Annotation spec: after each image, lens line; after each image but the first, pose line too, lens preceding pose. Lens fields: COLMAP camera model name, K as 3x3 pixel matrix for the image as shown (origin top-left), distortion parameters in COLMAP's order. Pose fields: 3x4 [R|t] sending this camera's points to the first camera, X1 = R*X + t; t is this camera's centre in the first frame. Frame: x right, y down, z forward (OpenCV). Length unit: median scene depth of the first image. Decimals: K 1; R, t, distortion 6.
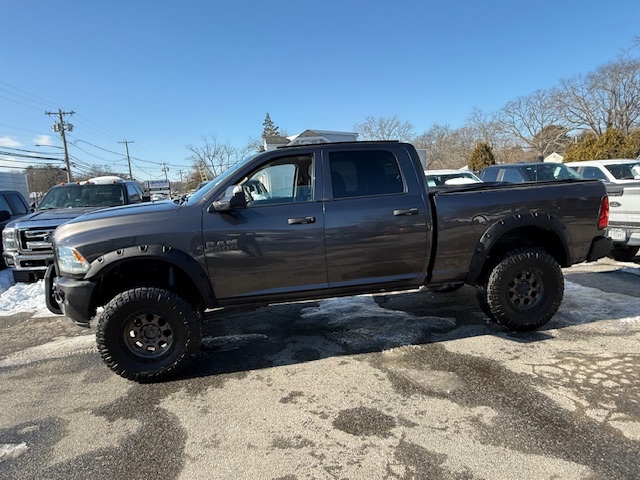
lens RADIAL K [[429.1, 0, 321.3], [0, 429.1, 245.6], [0, 0, 1]] dist [-0.002809, 0.001891]
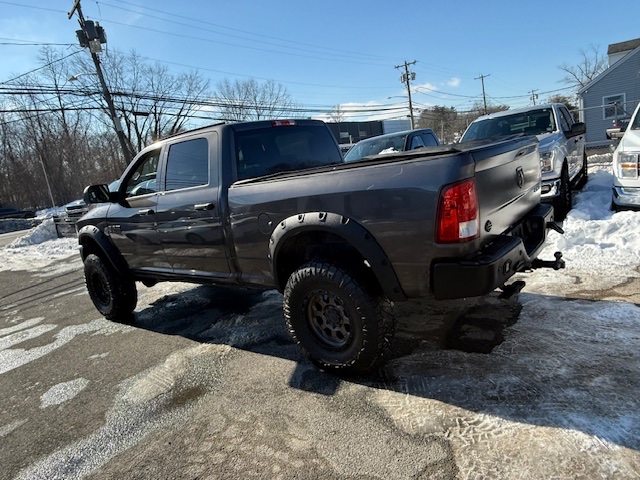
lens RADIAL K [[429.1, 0, 320.4], [0, 429.1, 243.0], [0, 0, 1]] dist [-0.002809, 0.001891]
pose [[0.654063, 0.106862, -0.748854, 1.059663], [0.006004, 0.989207, 0.146405, -0.134249], [0.756416, -0.100254, 0.646362, 0.584523]]
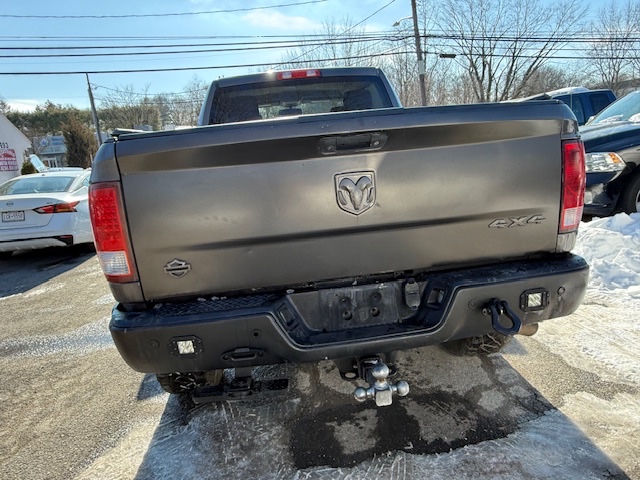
lens RADIAL K [[429.1, 0, 306.9], [0, 429.1, 232.9], [0, 0, 1]] dist [-0.002809, 0.001891]
pose [[-0.082336, 0.262732, -0.961350, 1.083990], [-0.051226, 0.962234, 0.267361, -0.196609], [0.995287, 0.071259, -0.065768, 1.306216]]
